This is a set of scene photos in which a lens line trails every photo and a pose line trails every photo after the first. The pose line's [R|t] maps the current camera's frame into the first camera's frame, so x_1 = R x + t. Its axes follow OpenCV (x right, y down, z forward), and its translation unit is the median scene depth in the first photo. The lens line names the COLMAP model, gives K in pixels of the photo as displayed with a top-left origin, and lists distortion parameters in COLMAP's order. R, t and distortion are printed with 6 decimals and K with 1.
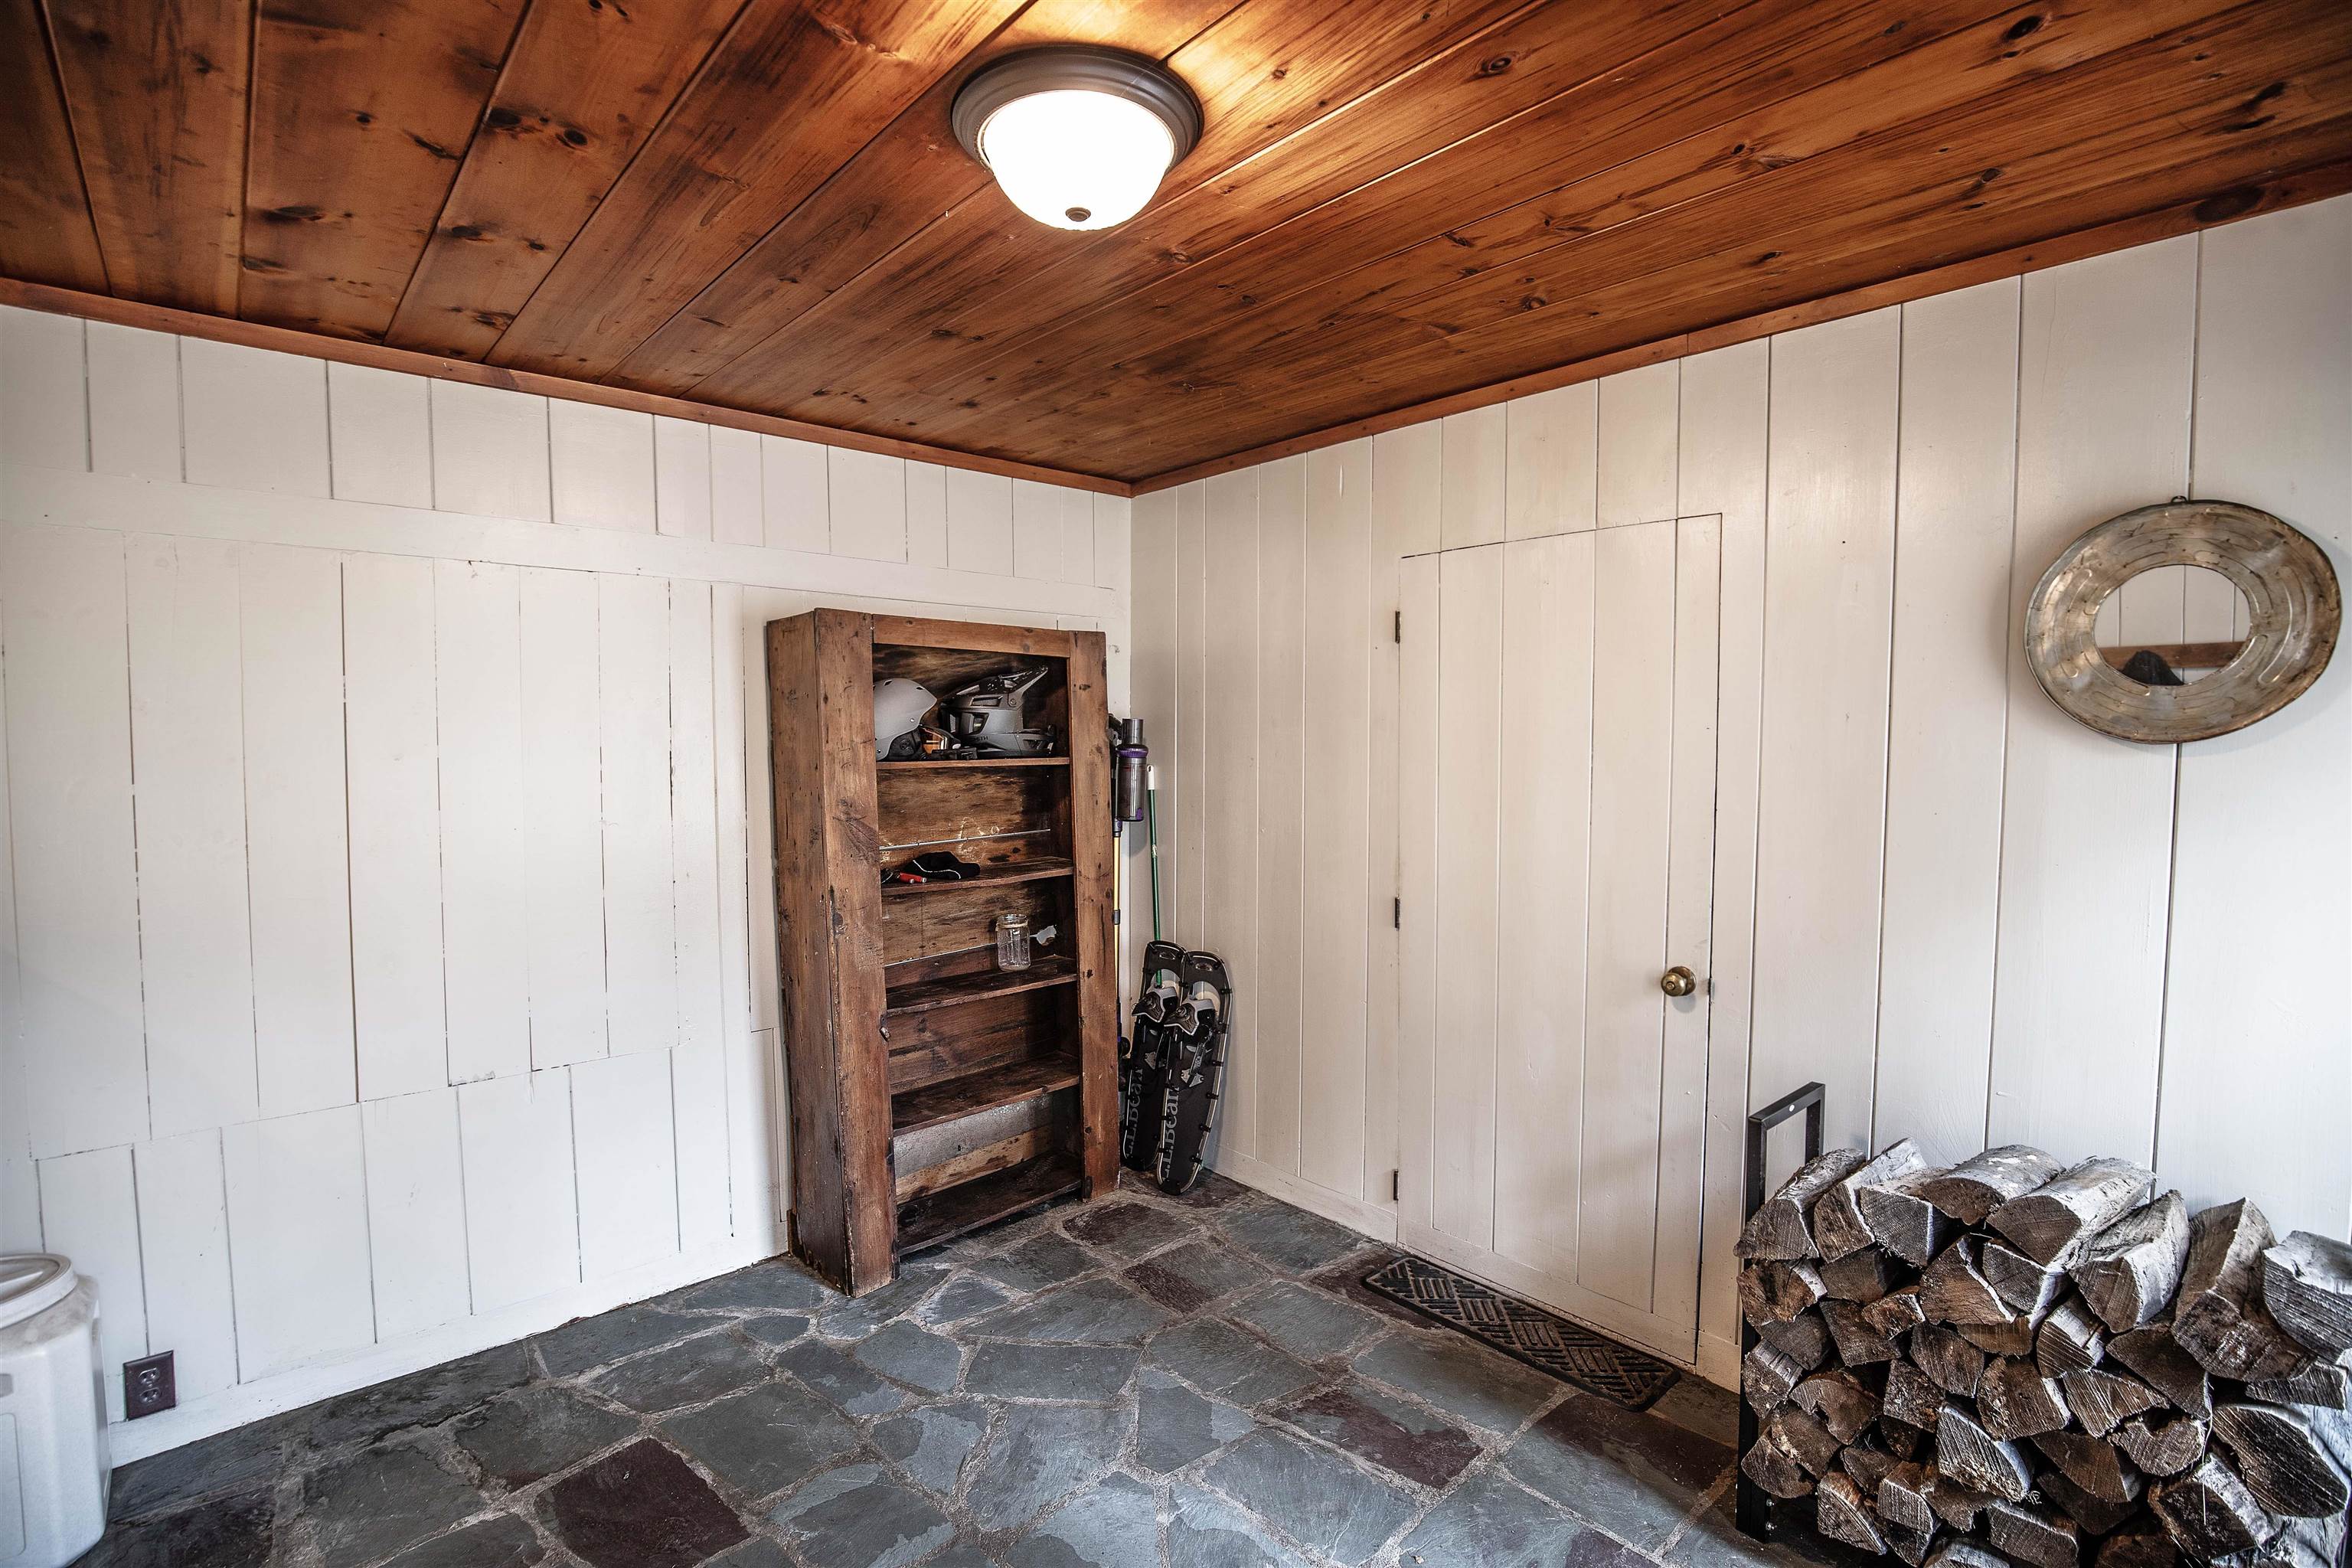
lens RADIAL K [[1085.5, 0, 1175.3], [0, 1085.5, 796.3], [0, 0, 1]] dist [-0.036754, 0.007098]
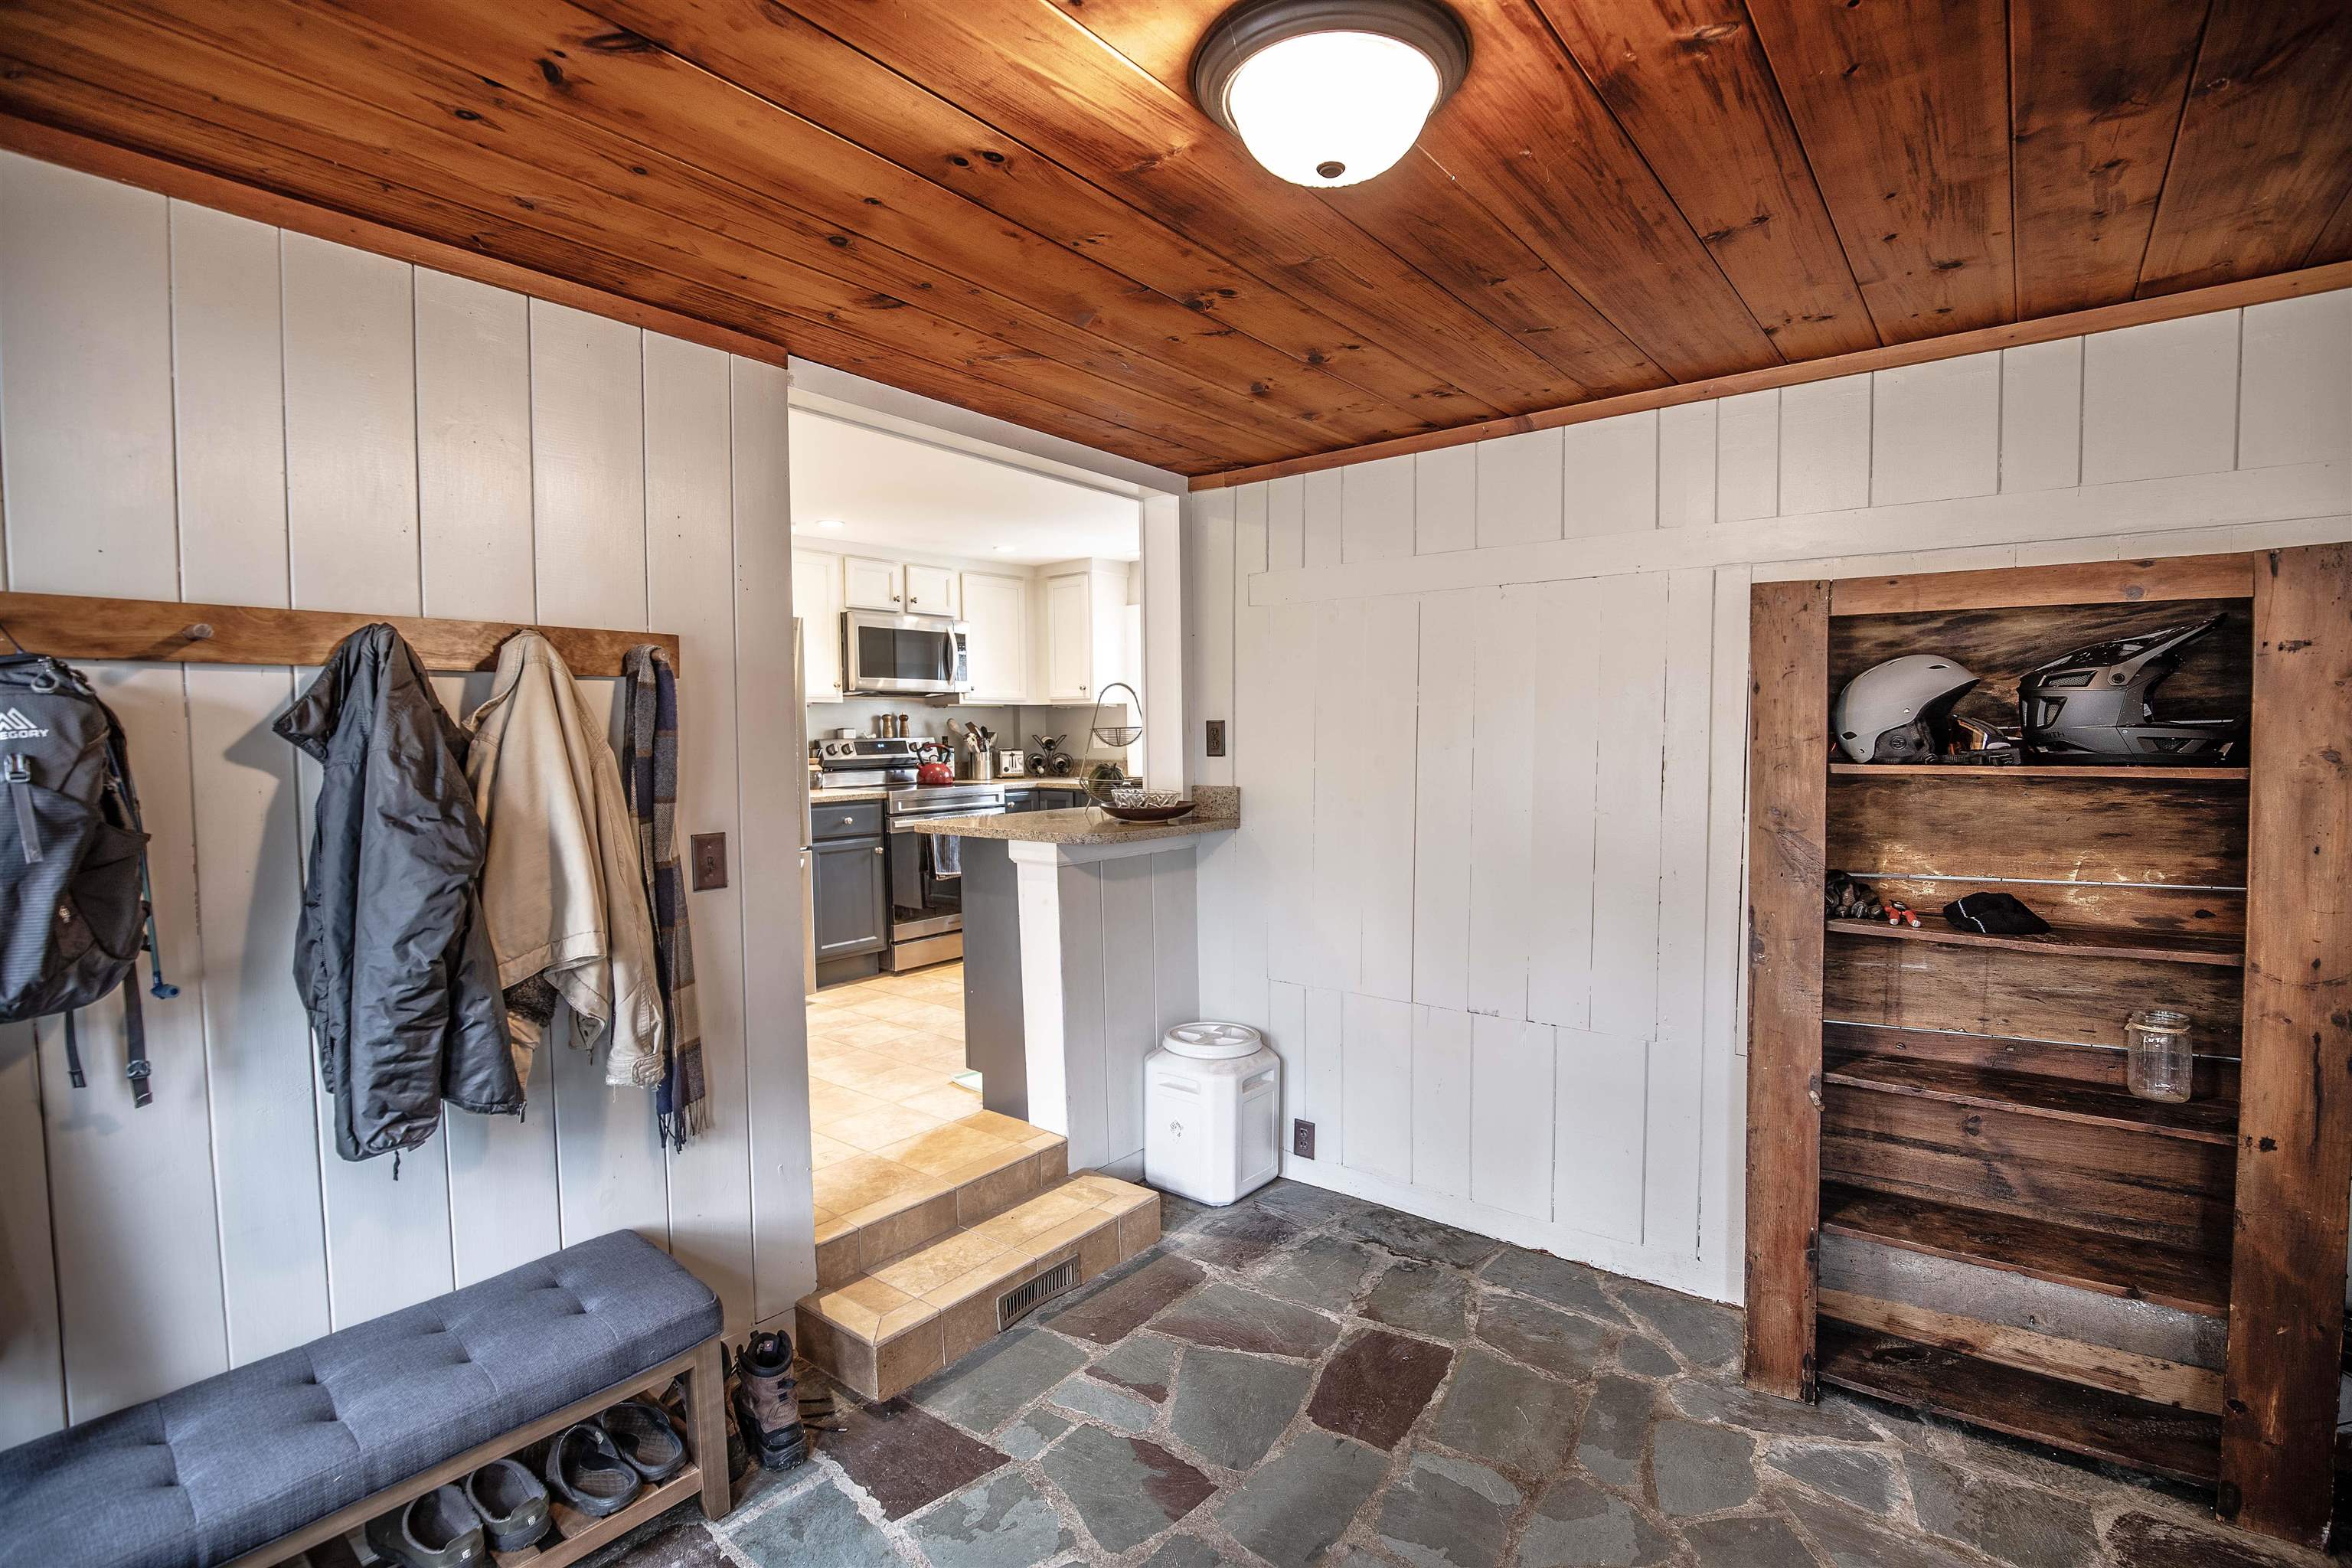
lens RADIAL K [[1085.5, 0, 1175.3], [0, 1085.5, 796.3], [0, 0, 1]] dist [-0.036754, 0.007098]
pose [[0.162197, 0.062552, -0.984774, 0.438910], [-0.046779, 0.997354, 0.055646, -0.029830], [0.985649, 0.037041, 0.164694, 0.396705]]
